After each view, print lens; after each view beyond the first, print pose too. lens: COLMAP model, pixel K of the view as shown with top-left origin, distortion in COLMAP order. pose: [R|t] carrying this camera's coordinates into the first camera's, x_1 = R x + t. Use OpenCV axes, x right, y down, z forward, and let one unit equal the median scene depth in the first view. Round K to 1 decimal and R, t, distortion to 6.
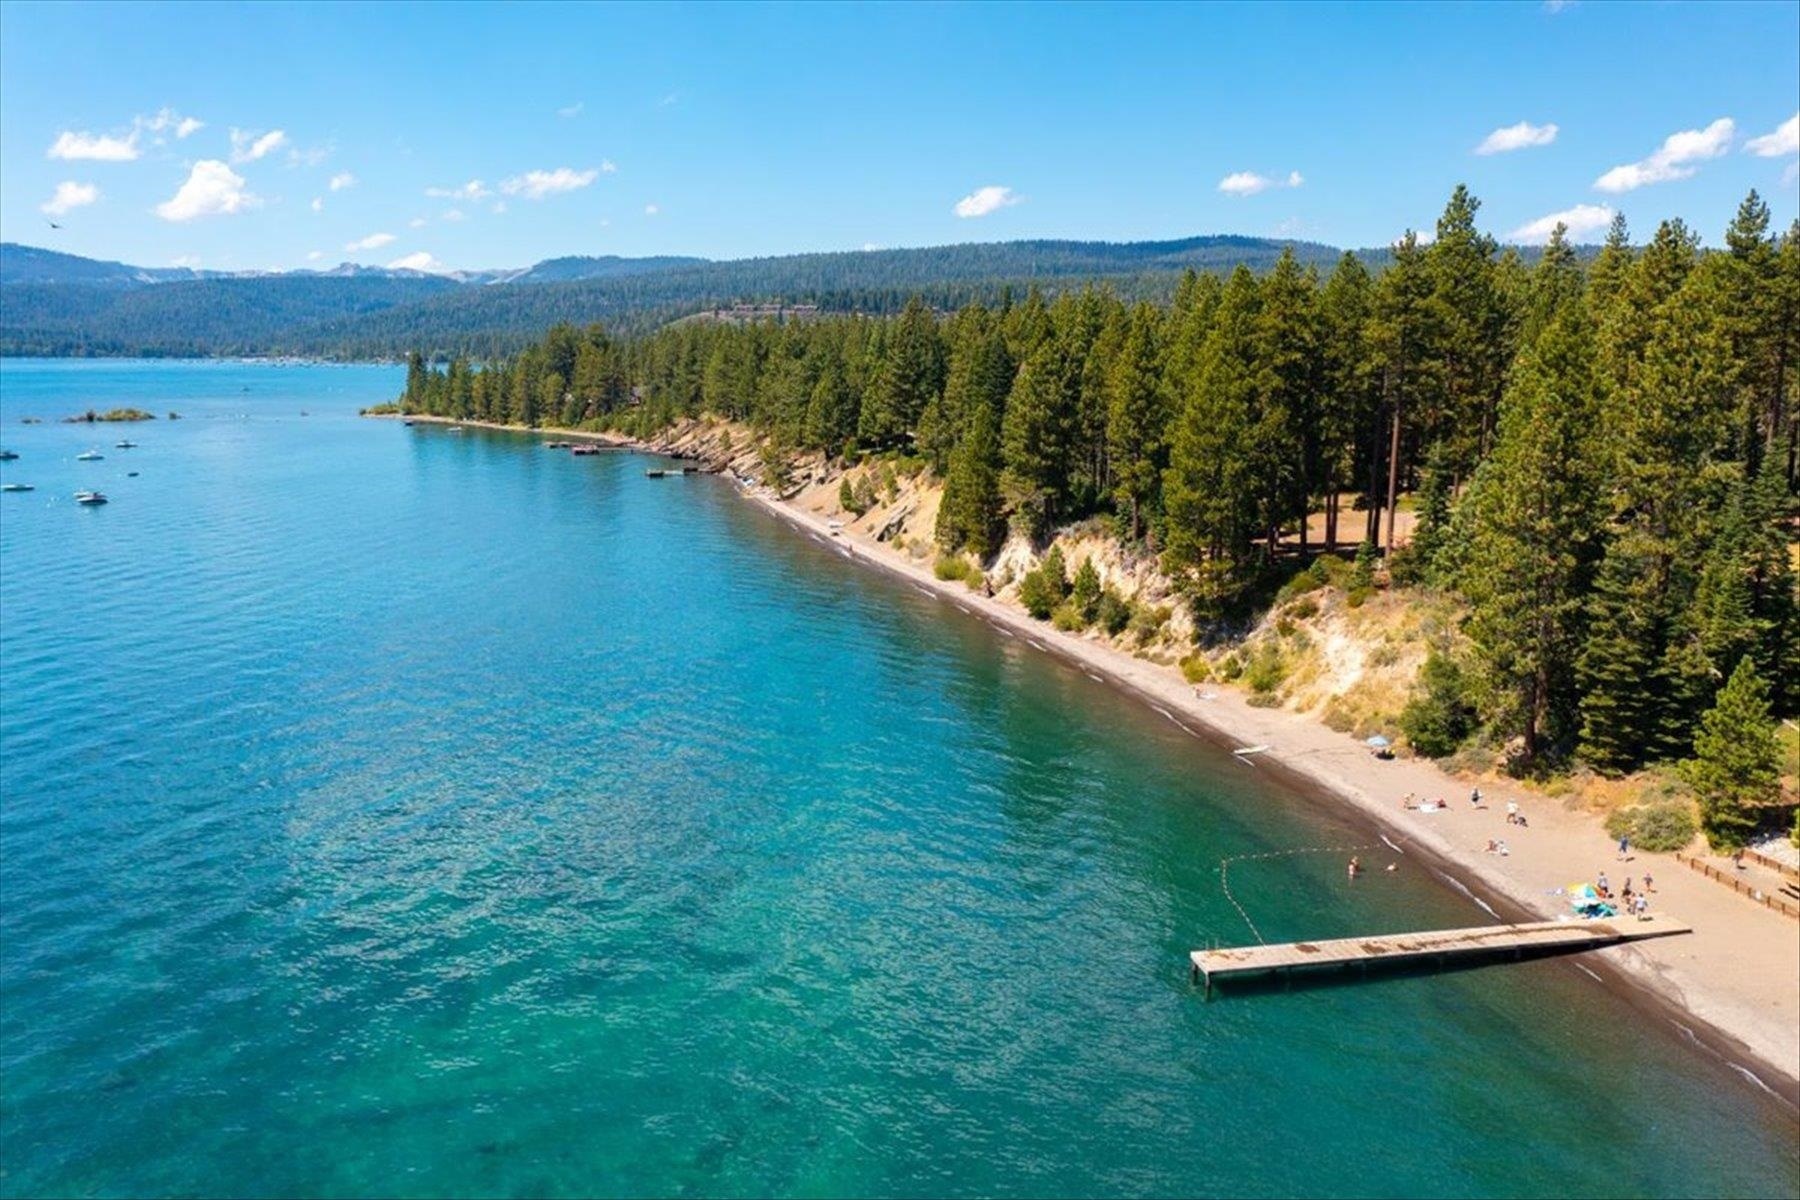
lens RADIAL K [[1440.4, 0, 900.0], [0, 1440.4, 600.0], [0, 0, 1]] dist [0.006133, -0.002664]
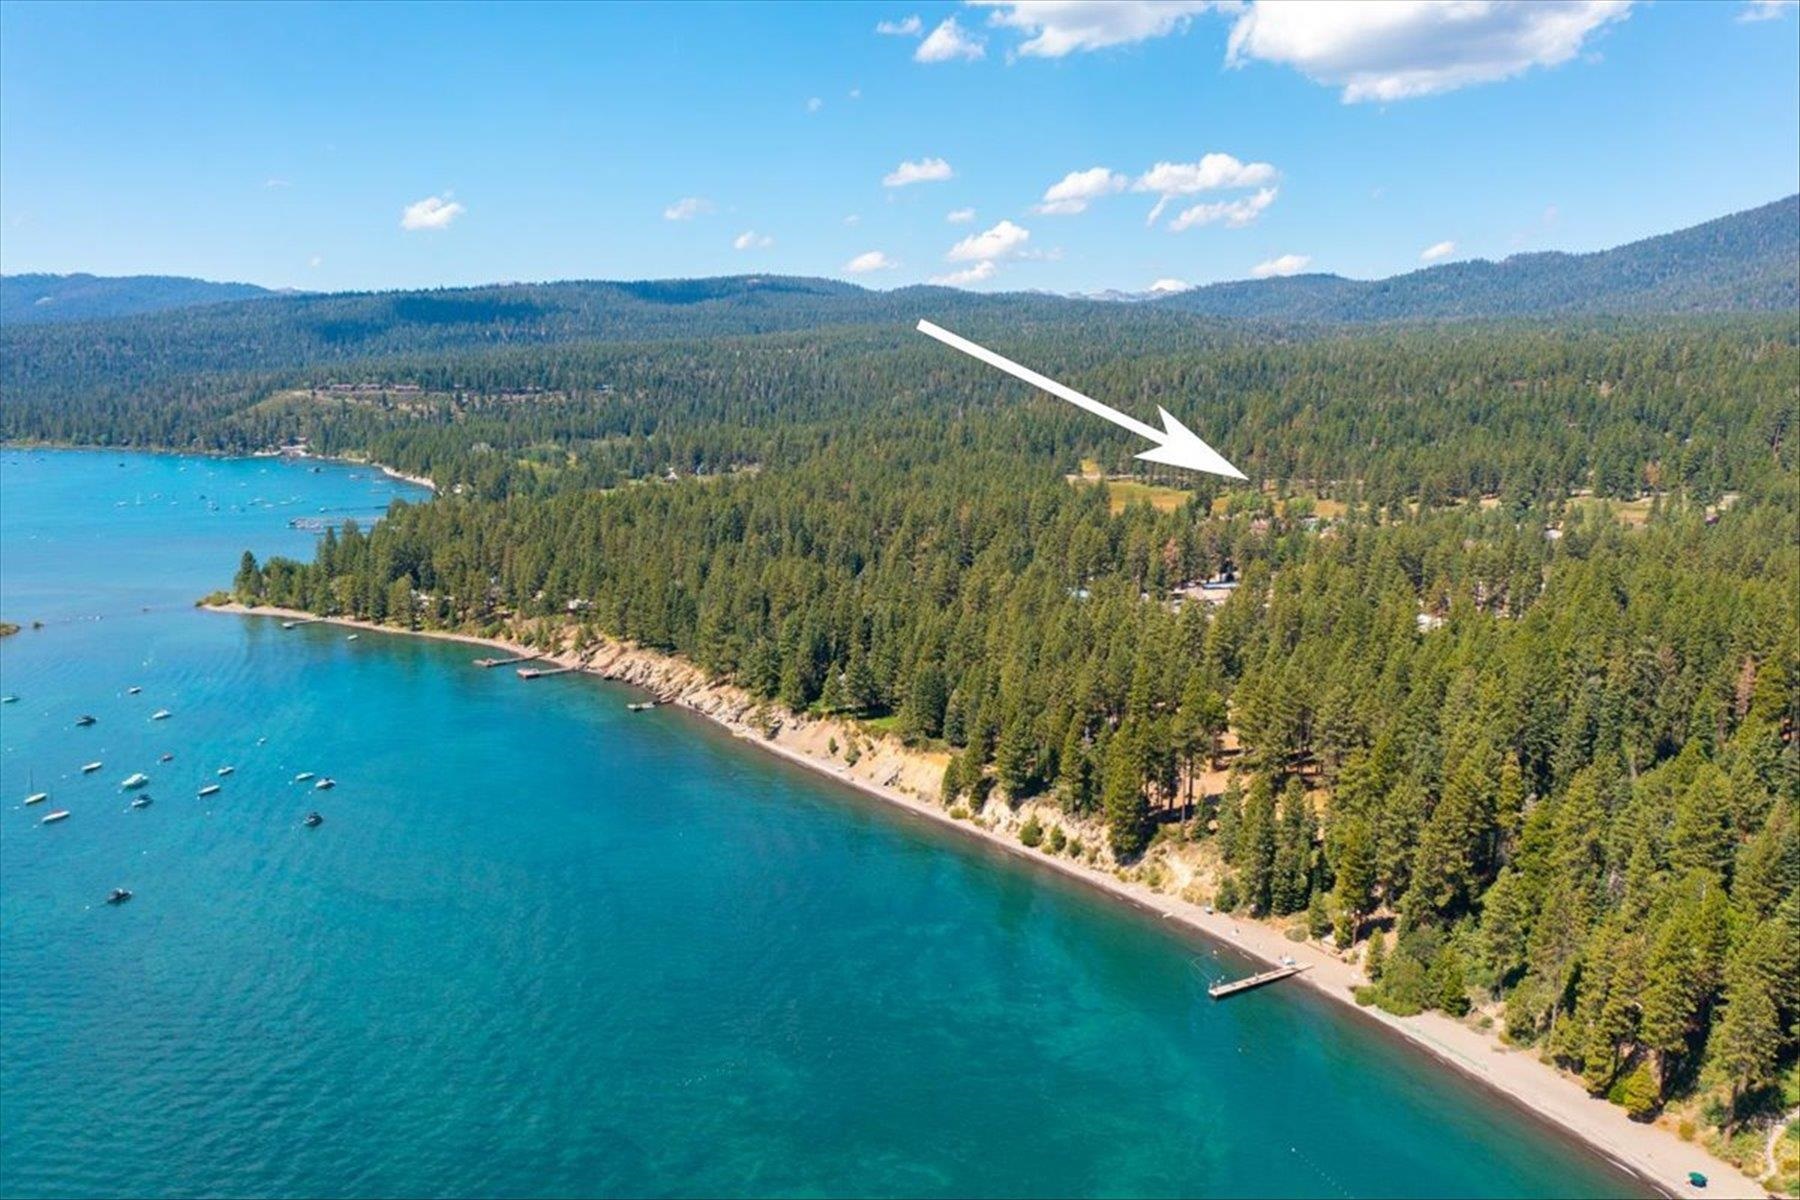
lens RADIAL K [[1440.4, 0, 900.0], [0, 1440.4, 600.0], [0, 0, 1]] dist [0.006133, -0.002664]
pose [[0.948229, -0.062487, 0.311379, -0.994666], [0.064776, 0.997895, 0.002997, -0.502773], [-0.310911, 0.017328, 0.950281, -1.420680]]
